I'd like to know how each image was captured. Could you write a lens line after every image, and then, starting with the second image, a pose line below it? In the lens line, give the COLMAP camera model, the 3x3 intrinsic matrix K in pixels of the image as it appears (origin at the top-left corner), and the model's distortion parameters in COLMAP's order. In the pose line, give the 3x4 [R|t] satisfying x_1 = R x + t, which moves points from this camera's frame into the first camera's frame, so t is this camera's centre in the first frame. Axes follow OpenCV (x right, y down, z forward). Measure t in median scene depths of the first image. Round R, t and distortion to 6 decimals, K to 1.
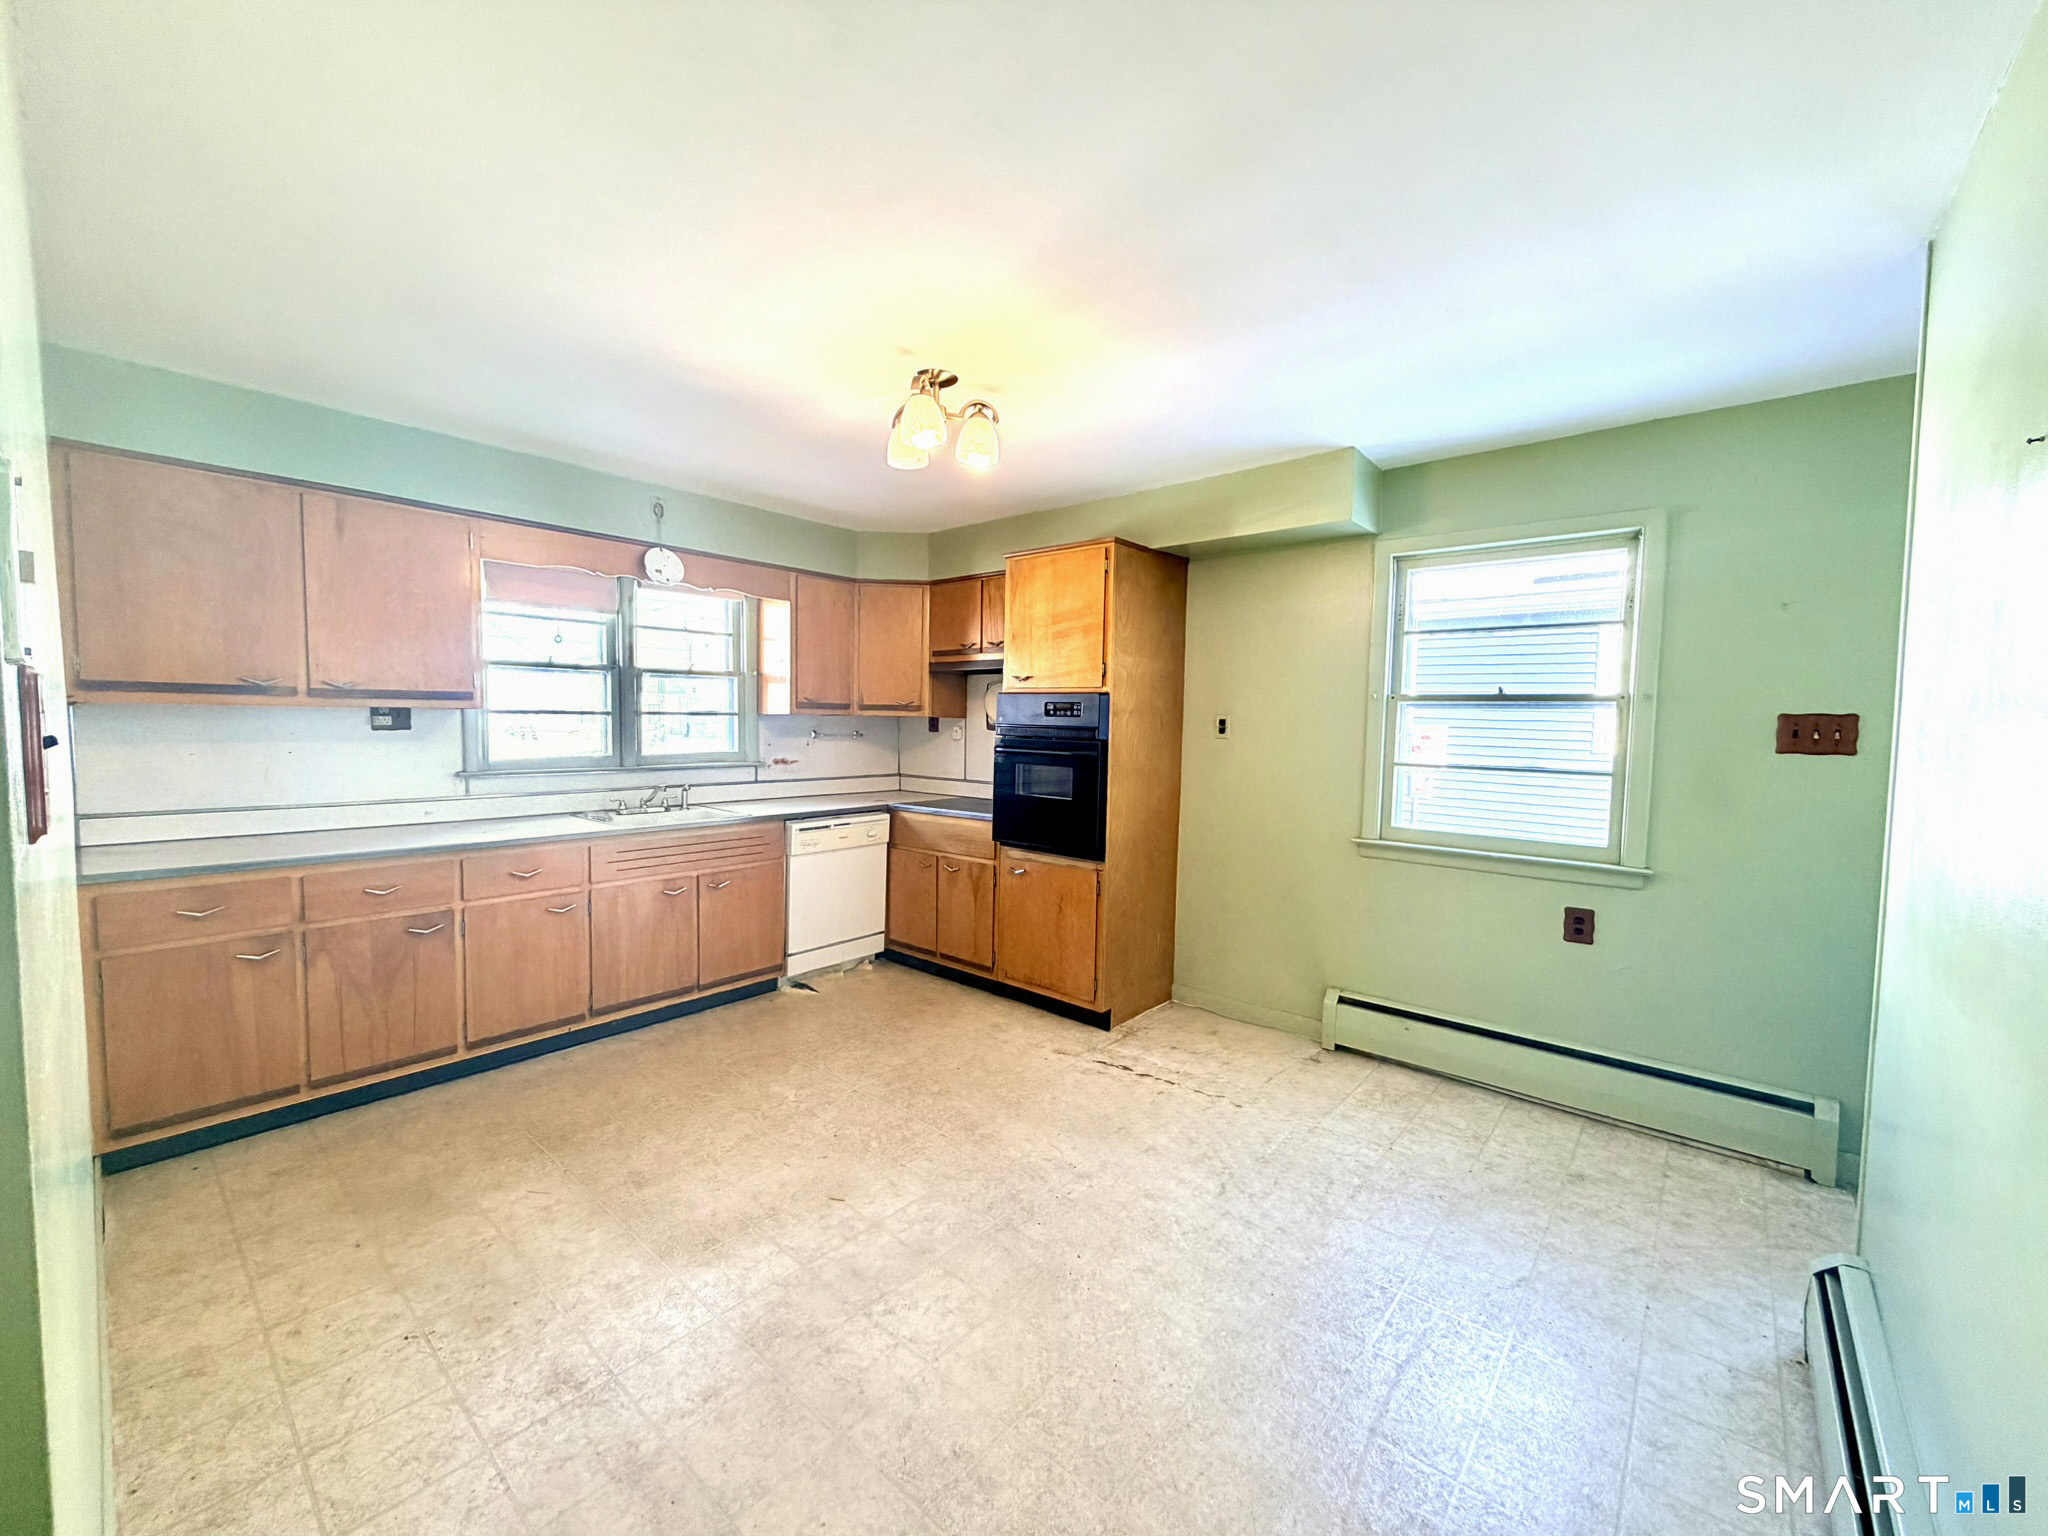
lens RADIAL K [[812.3, 0, 1020.6], [0, 812.3, 766.3], [0, 0, 1]] dist [-0.000142, -0.000181]
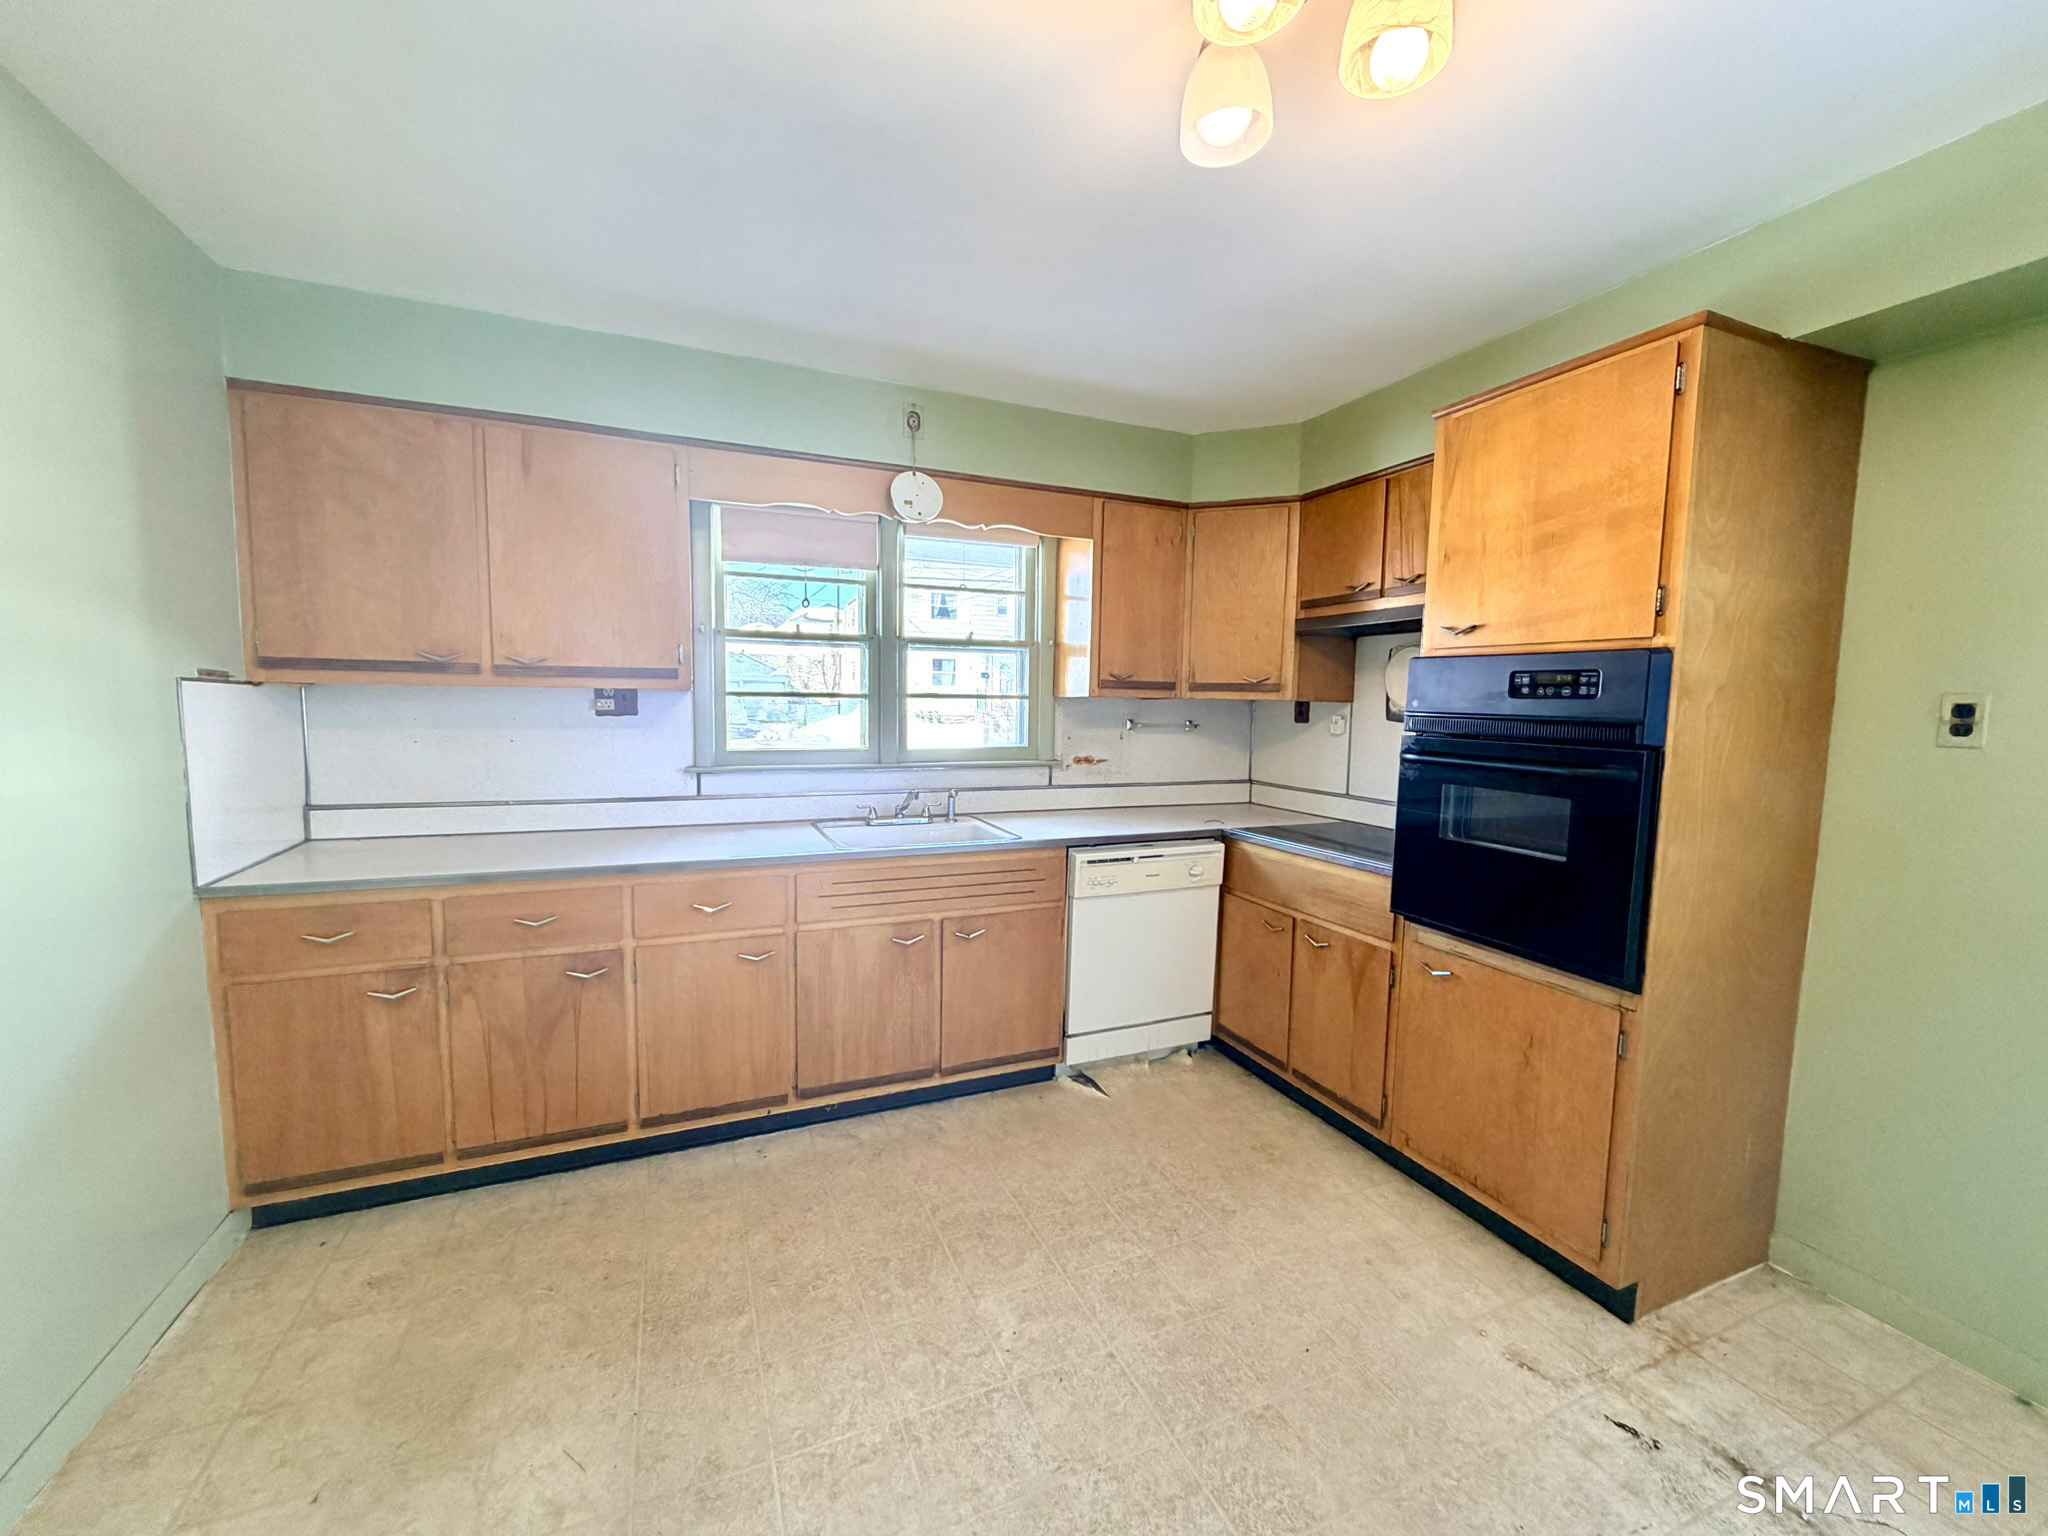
lens RADIAL K [[812.3, 0, 1016.7], [0, 812.3, 770.7], [0, 0, 1]] dist [-0.000142, -0.000181]
pose [[0.894202, 0.037197, -0.446115, -0.019961], [-0.027300, 0.999218, 0.028594, -0.020648], [0.446830, -0.013390, 0.894519, 0.388018]]
